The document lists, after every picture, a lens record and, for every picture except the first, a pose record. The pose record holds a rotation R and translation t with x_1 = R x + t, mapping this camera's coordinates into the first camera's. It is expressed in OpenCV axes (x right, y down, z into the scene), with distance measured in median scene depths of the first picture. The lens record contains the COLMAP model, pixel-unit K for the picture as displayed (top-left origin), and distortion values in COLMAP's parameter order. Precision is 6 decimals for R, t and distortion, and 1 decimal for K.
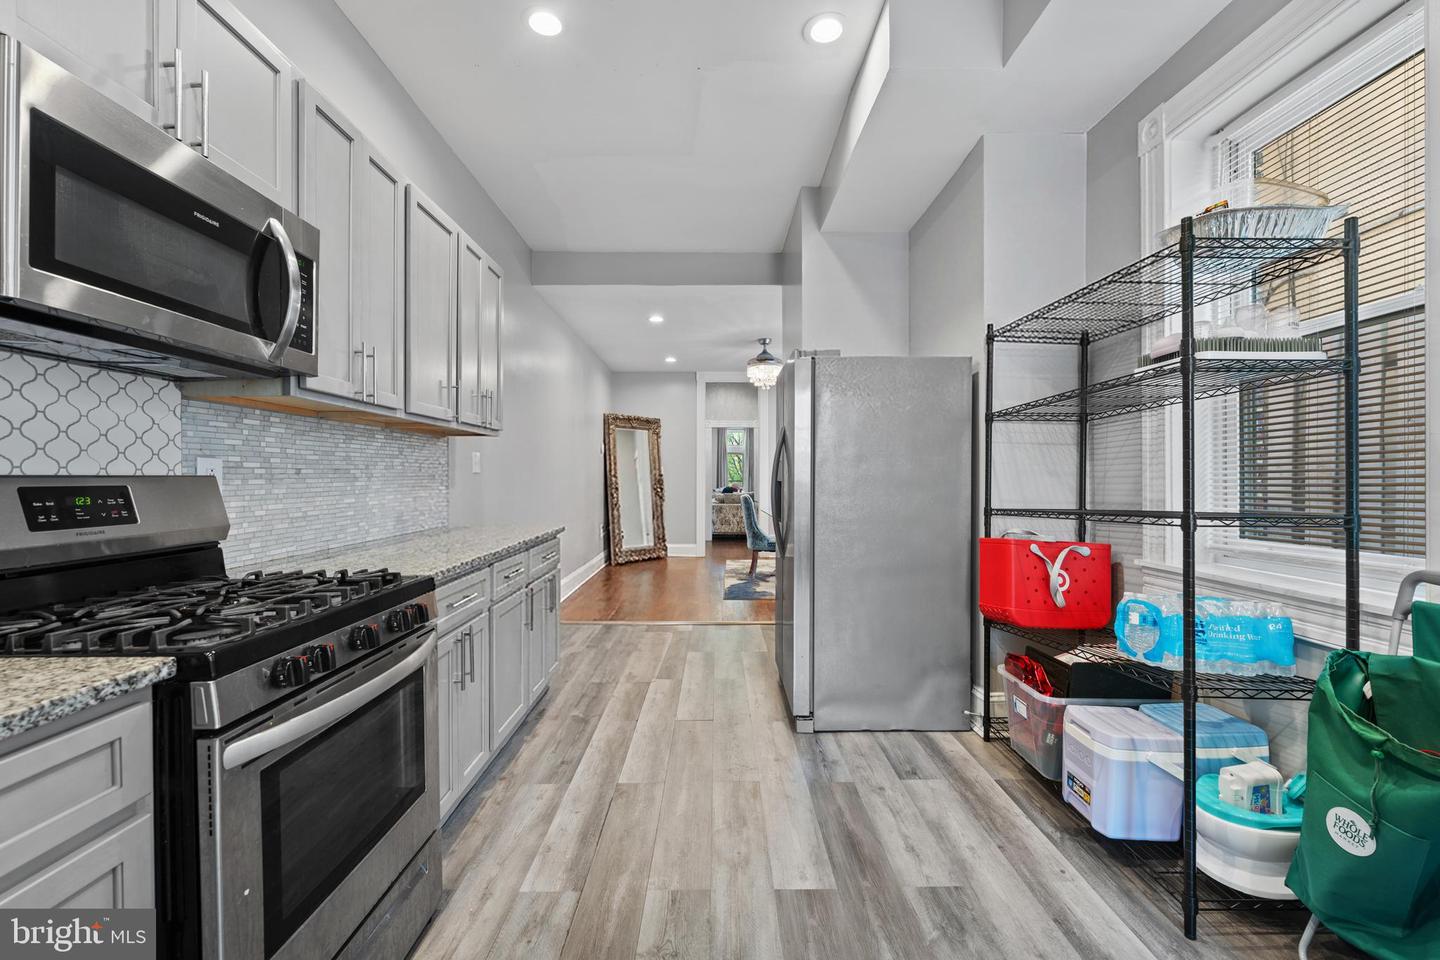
lens RADIAL K [[621.7, 0, 721.0], [0, 621.7, 478.8], [0, 0, 1]] dist [-0.000318, -0.000421]
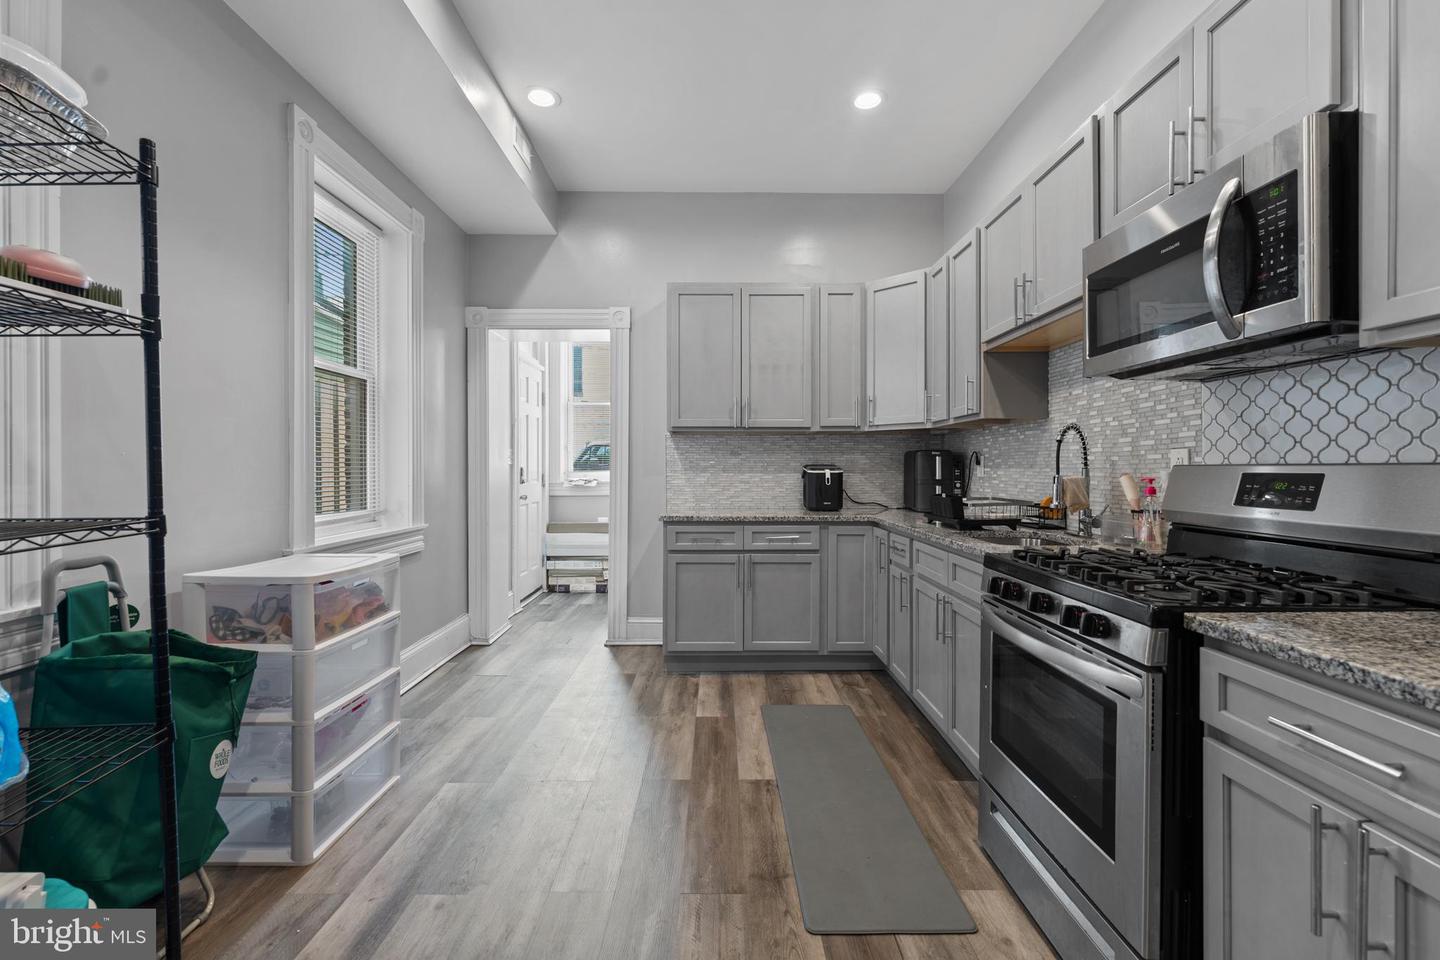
lens RADIAL K [[621.7, 0, 737.1], [0, 621.7, 473.6], [0, 0, 1]] dist [-0.000318, -0.000421]
pose [[-0.999617, 0.003220, -0.027502, 0.024855], [0.002883, 0.999921, 0.012259, -0.003458], [0.027539, 0.012175, -0.999547, 1.651806]]
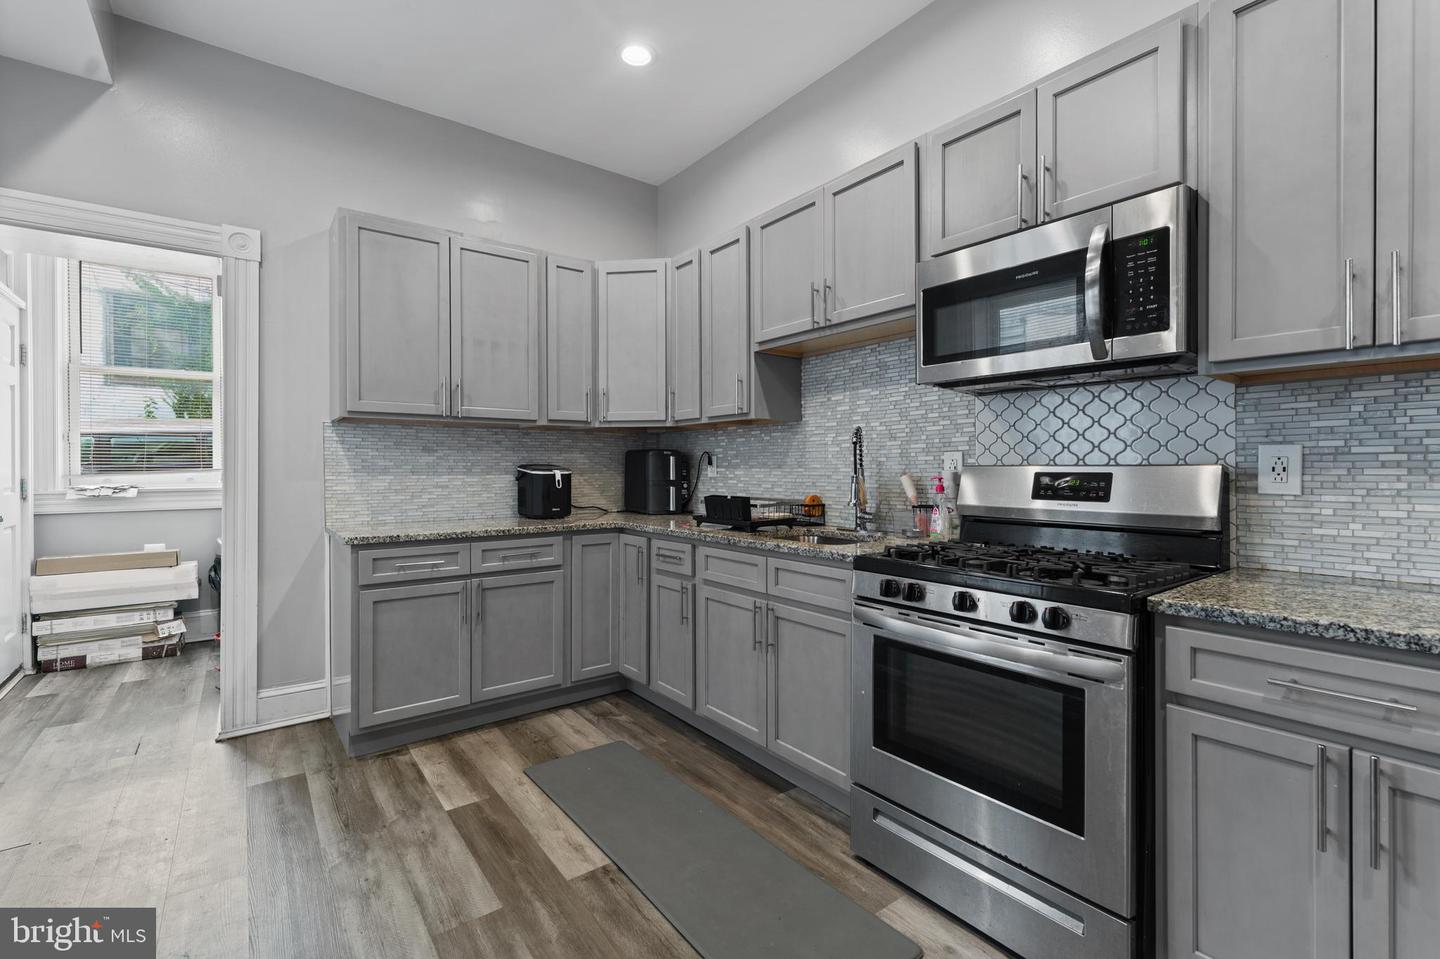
lens RADIAL K [[621.7, 0, 723.1], [0, 621.7, 473.1], [0, 0, 1]] dist [-0.000318, -0.000421]
pose [[-0.791384, 0.009975, -0.611238, 0.399304], [0.002051, 0.999905, 0.013662, -0.006092], [0.611316, 0.009558, -0.791329, 1.271644]]
